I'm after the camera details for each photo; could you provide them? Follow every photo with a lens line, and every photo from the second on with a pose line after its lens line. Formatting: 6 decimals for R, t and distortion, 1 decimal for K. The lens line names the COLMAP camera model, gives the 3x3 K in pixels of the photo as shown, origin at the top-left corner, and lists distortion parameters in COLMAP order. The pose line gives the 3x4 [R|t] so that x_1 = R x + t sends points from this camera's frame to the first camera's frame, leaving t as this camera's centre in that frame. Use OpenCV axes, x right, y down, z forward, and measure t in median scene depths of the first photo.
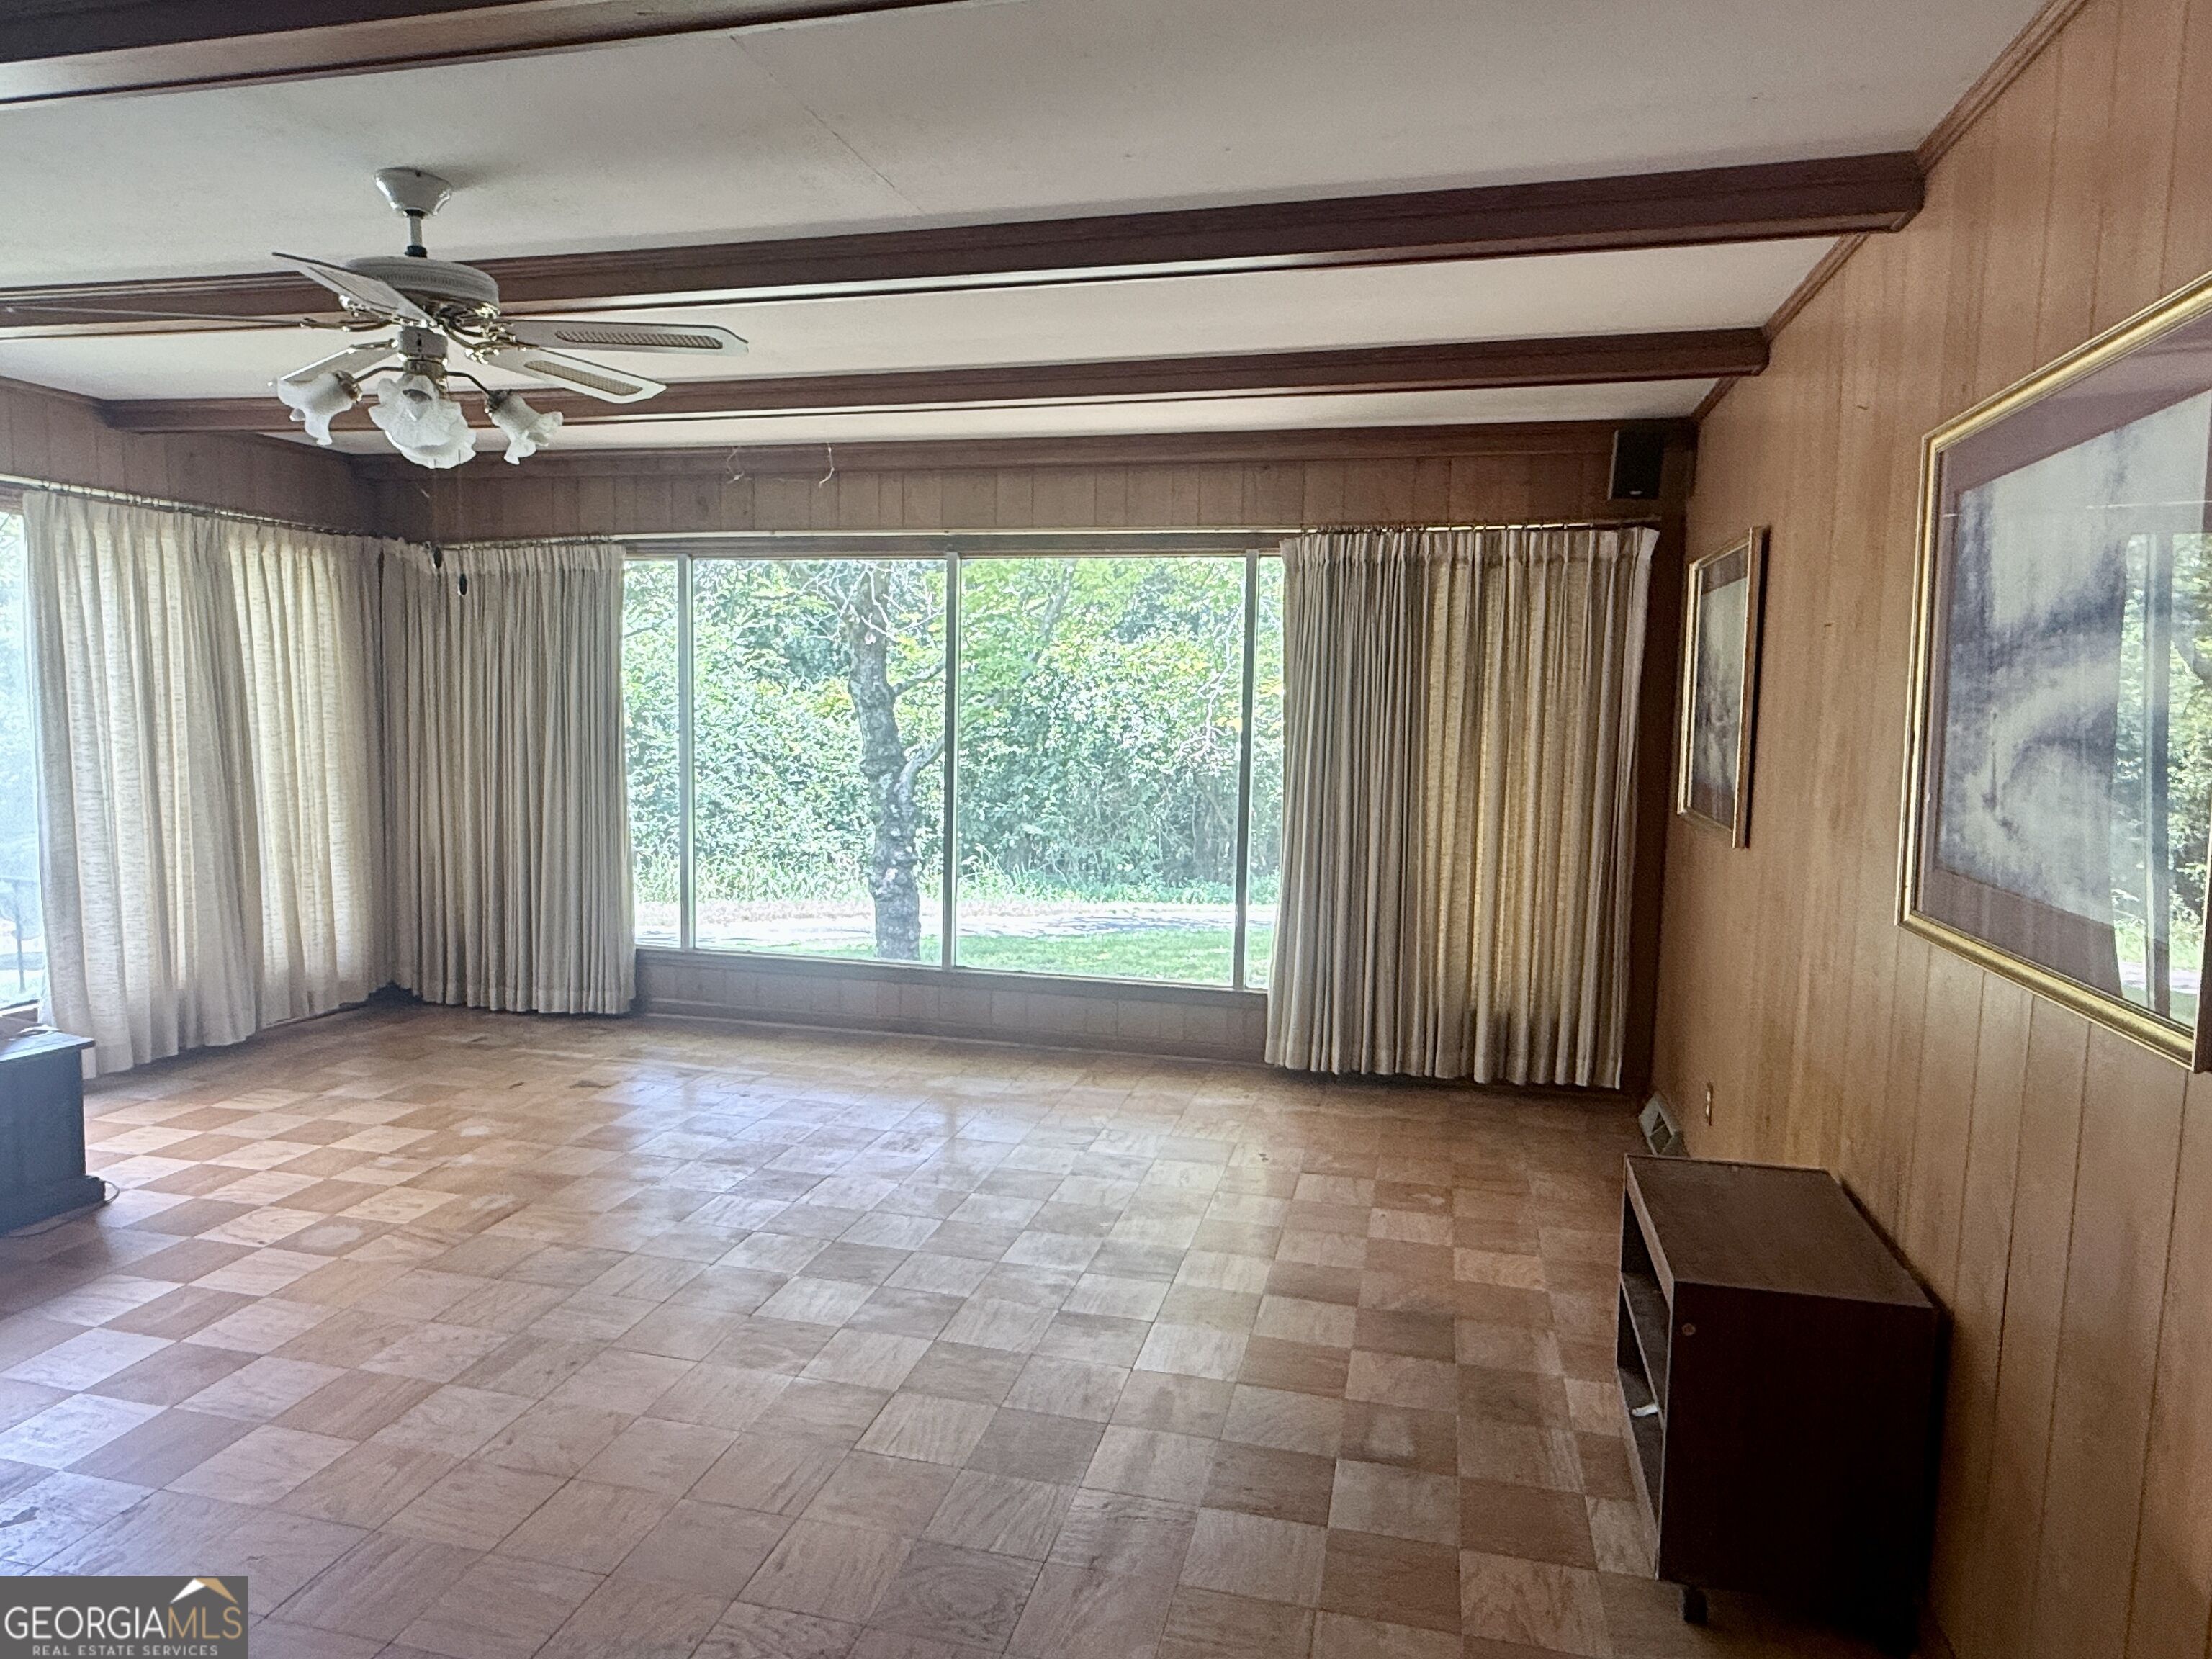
lens RADIAL K [[1379.8, 0, 1103.0], [0, 1379.8, 828.7], [0, 0, 1]] dist [-0.005295, 0.003636]
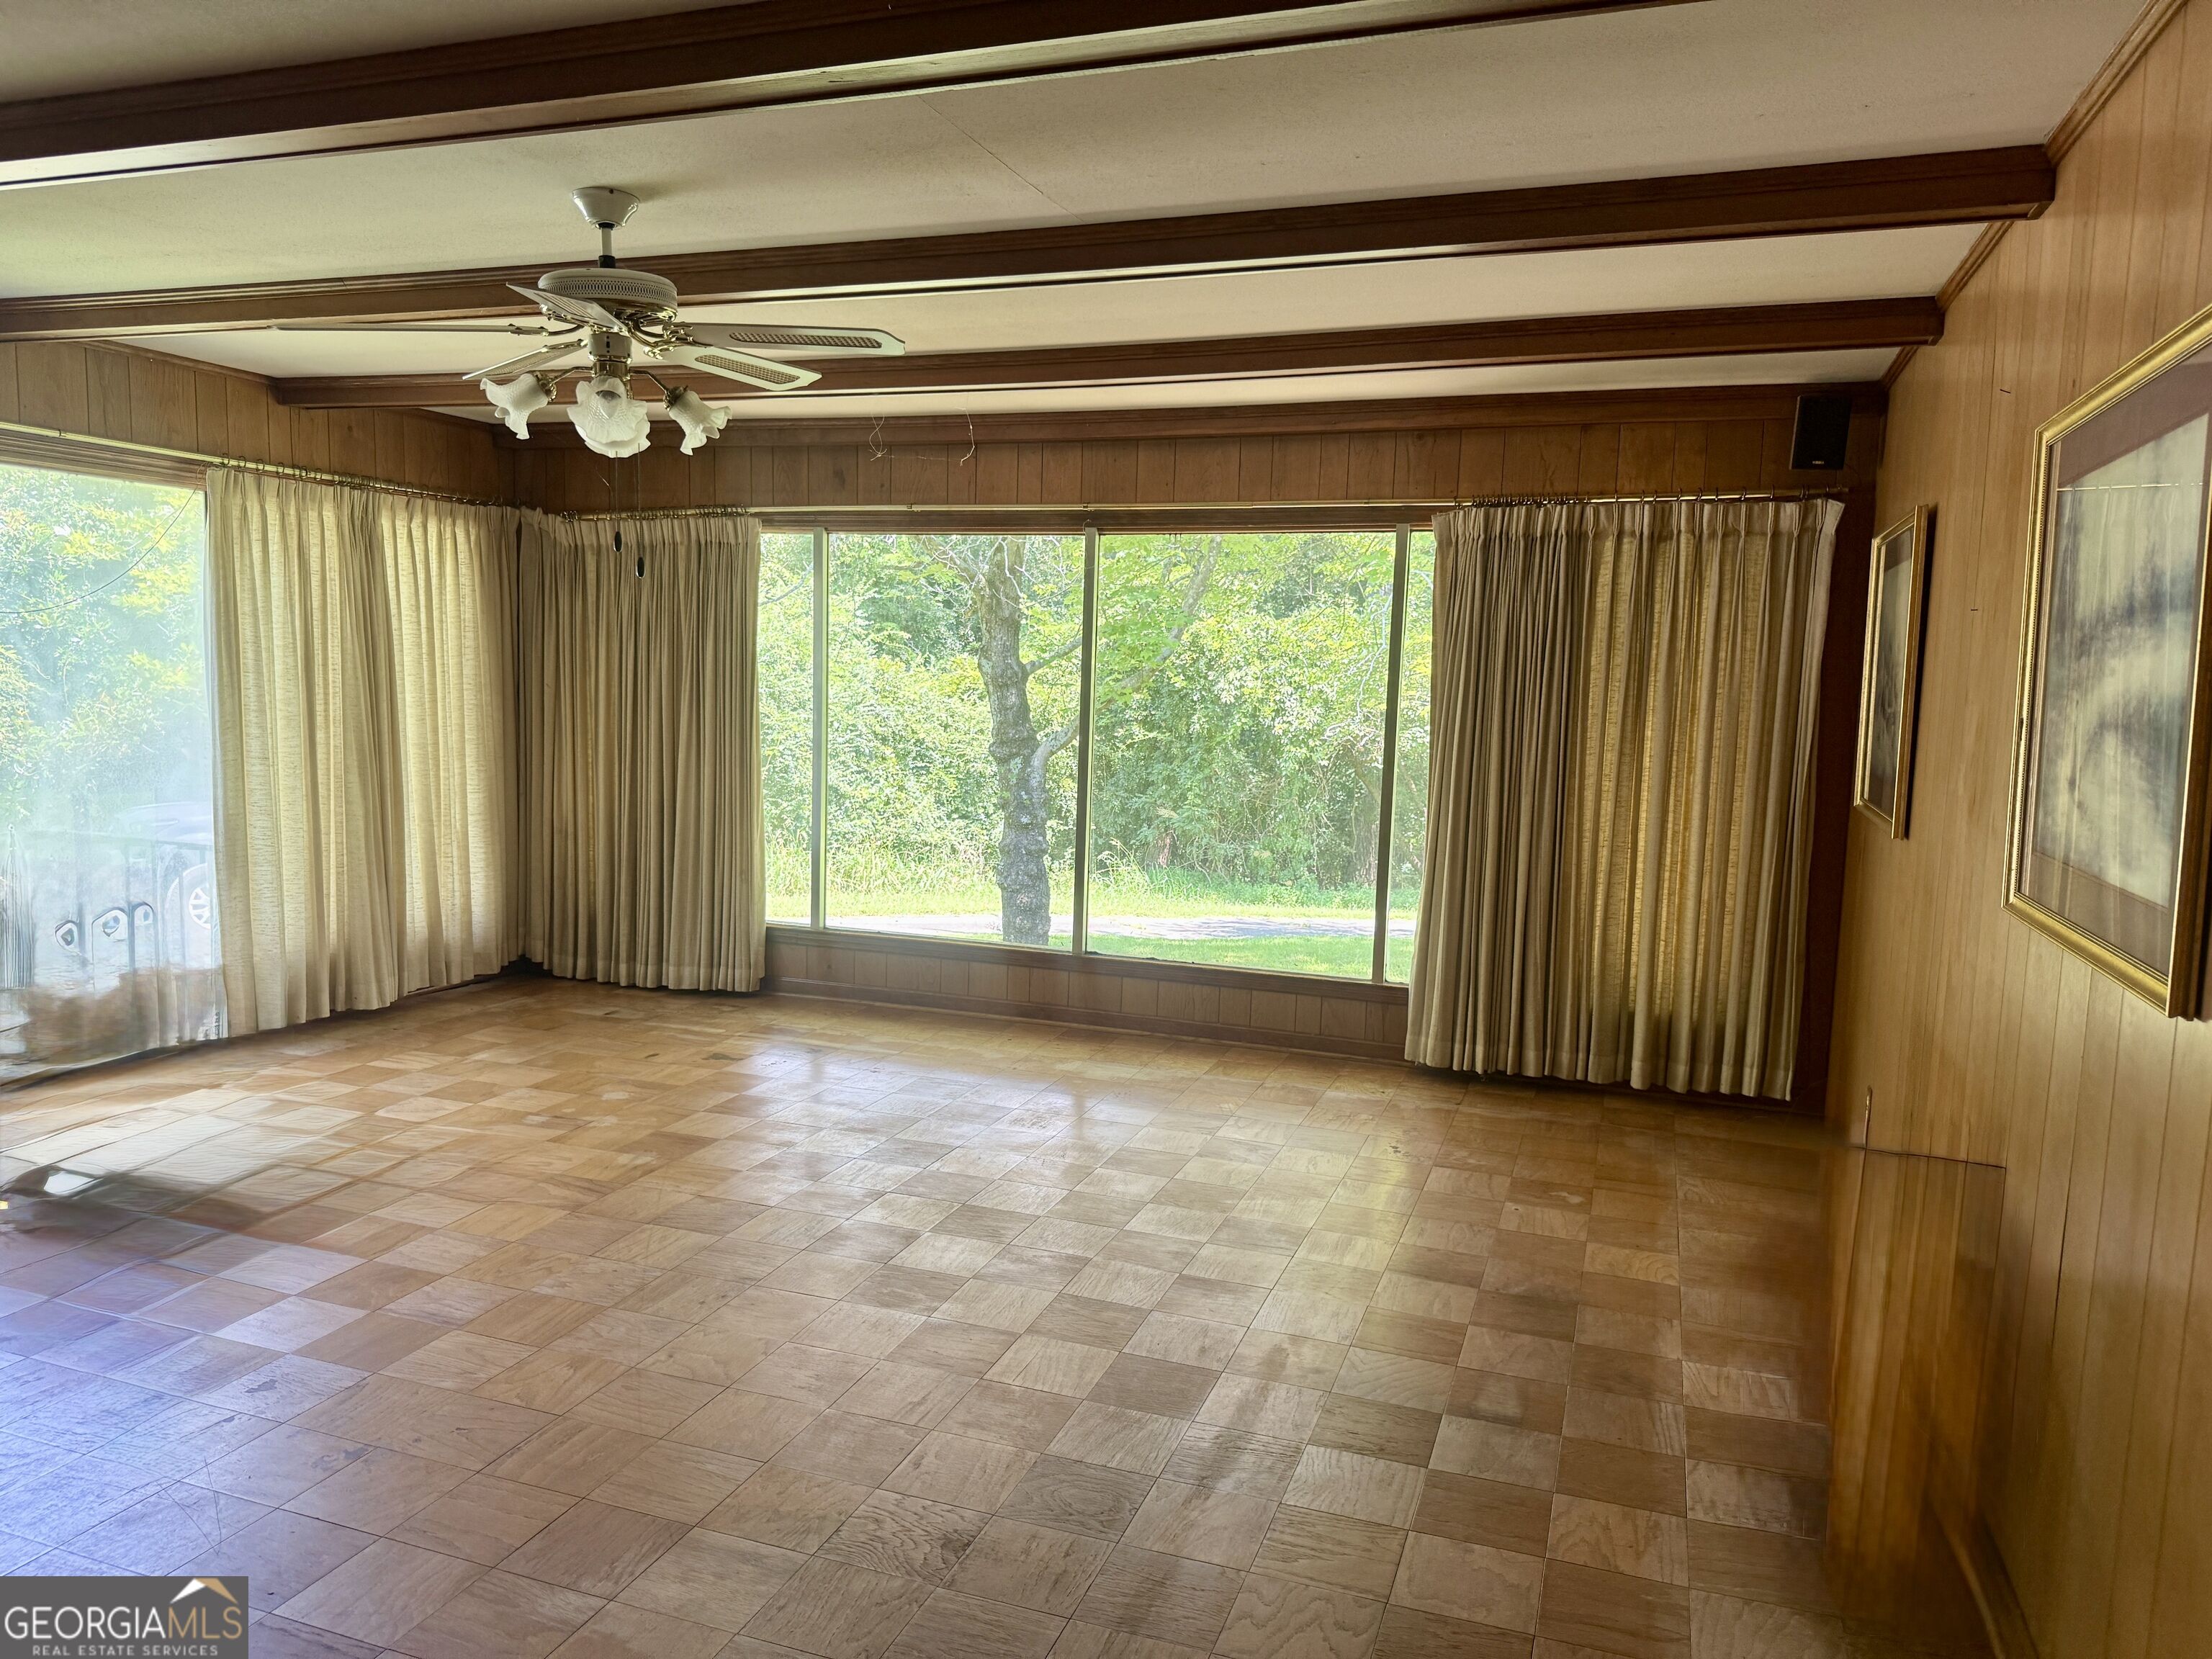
lens RADIAL K [[1543.1, 0, 1098.1], [0, 1543.1, 841.8], [0, 0, 1]] dist [0.067420, -0.094839]
pose [[0.994759, 0.020275, -0.100213, 0.011637], [-0.019095, 0.999737, 0.012727, 0.009702], [0.100445, -0.010747, 0.994885, -0.106171]]
